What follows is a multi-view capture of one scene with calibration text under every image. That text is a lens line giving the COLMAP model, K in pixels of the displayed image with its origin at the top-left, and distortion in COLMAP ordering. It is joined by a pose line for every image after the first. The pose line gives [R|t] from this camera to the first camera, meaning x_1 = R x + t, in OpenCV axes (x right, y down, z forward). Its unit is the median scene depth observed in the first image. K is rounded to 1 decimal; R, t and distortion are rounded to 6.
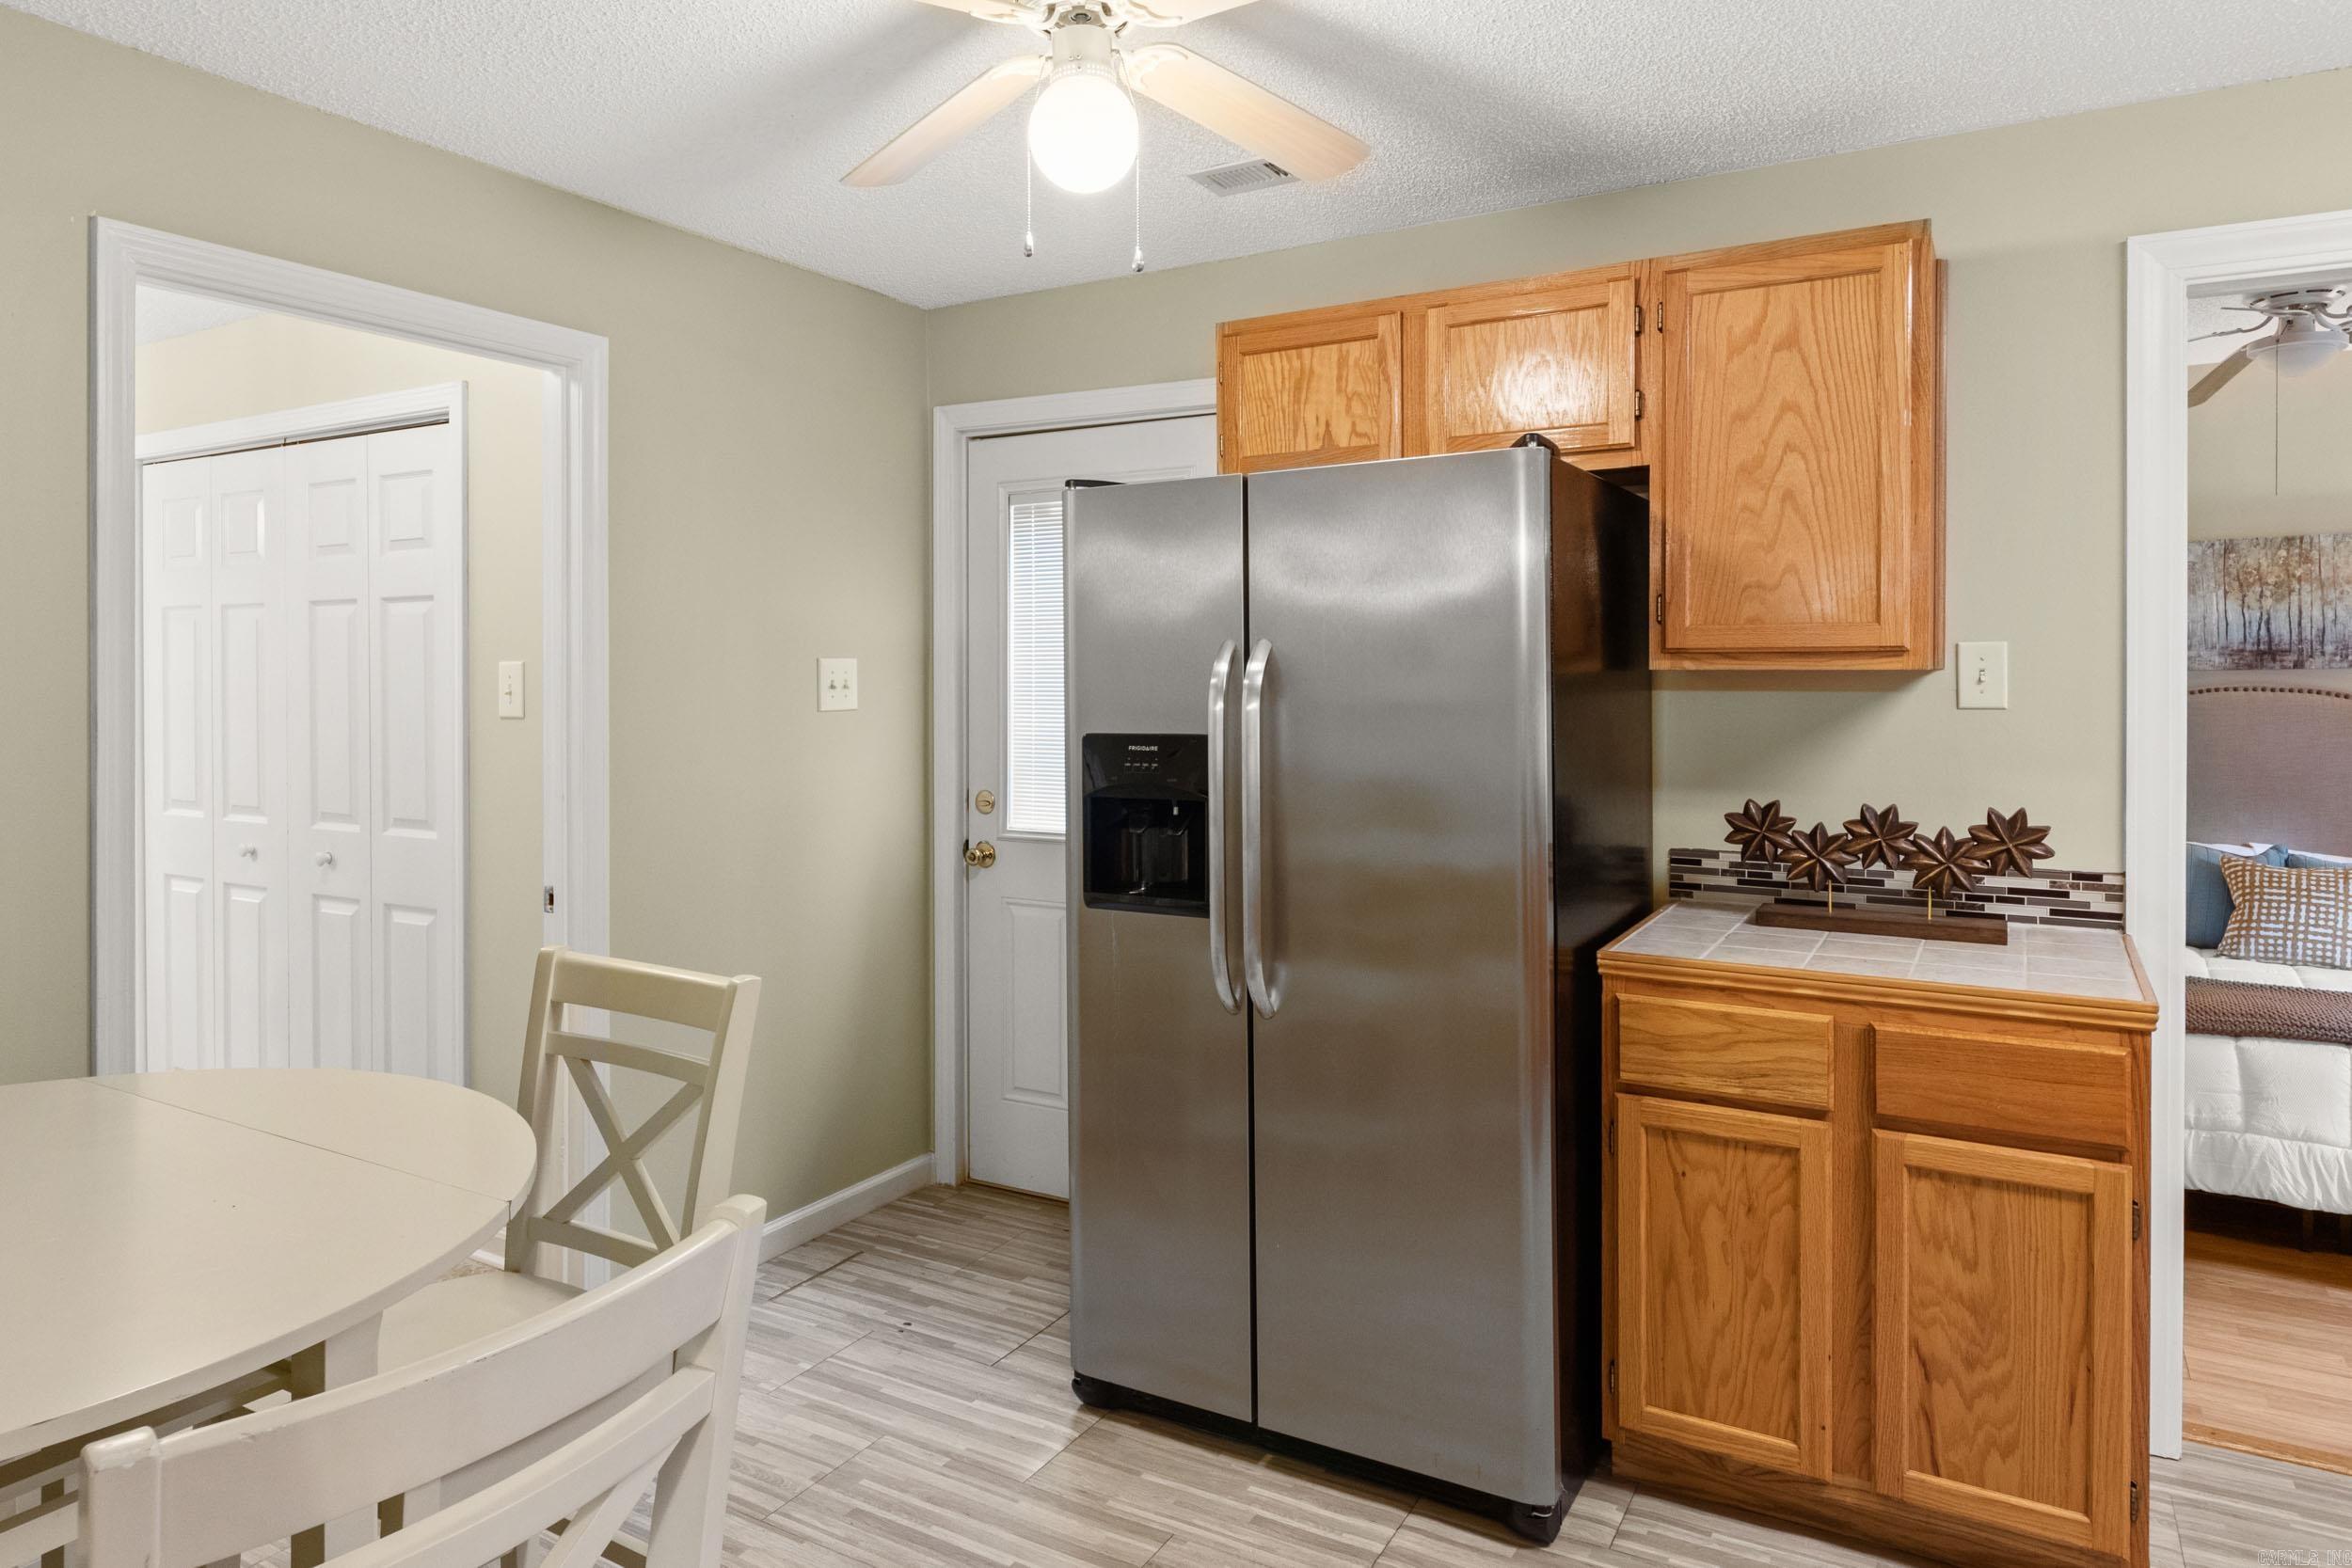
lens RADIAL K [[1393.4, 0, 1219.4], [0, 1393.4, 691.1], [0, 0, 1]] dist [-0.006029, -0.003341]
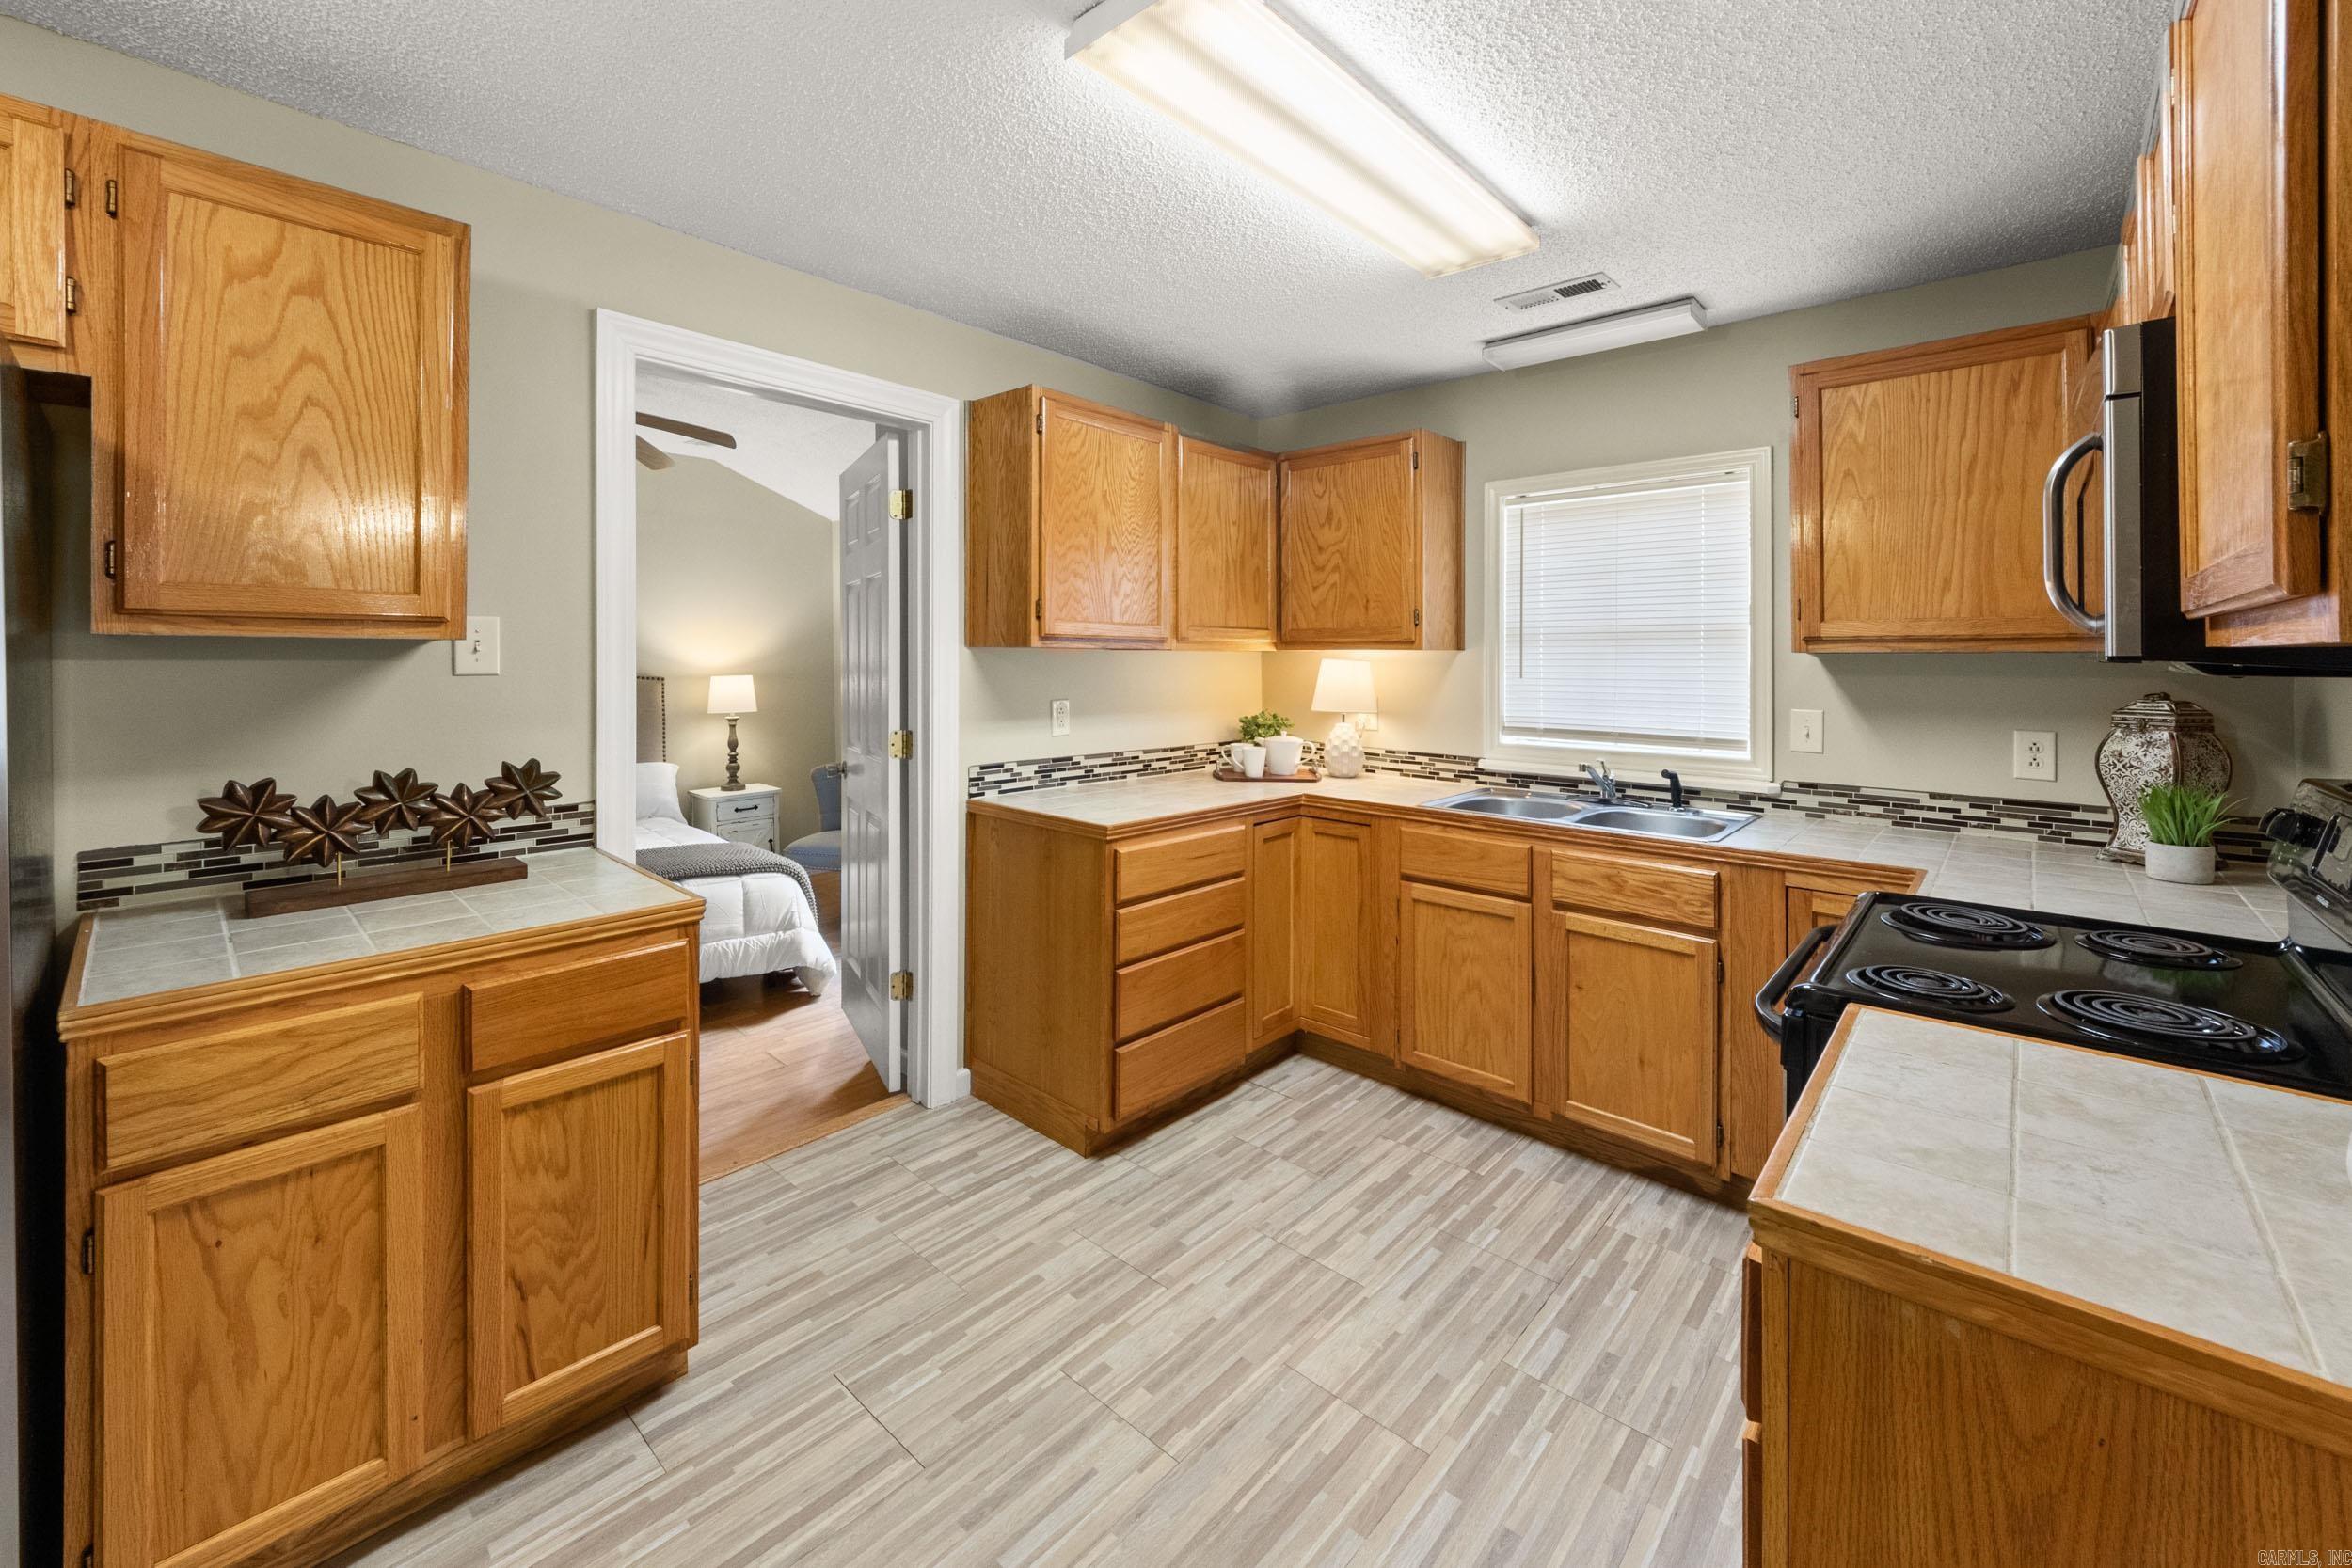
lens RADIAL K [[936.5, 0, 1157.4], [0, 936.5, 655.0], [0, 0, 1]] dist [-0.004530, 0.000276]
pose [[0.241119, 0.002748, 0.970492, -0.067323], [-0.002078, 0.999995, -0.002316, -0.003543], [-0.970493, -0.001458, 0.241124, 0.306744]]
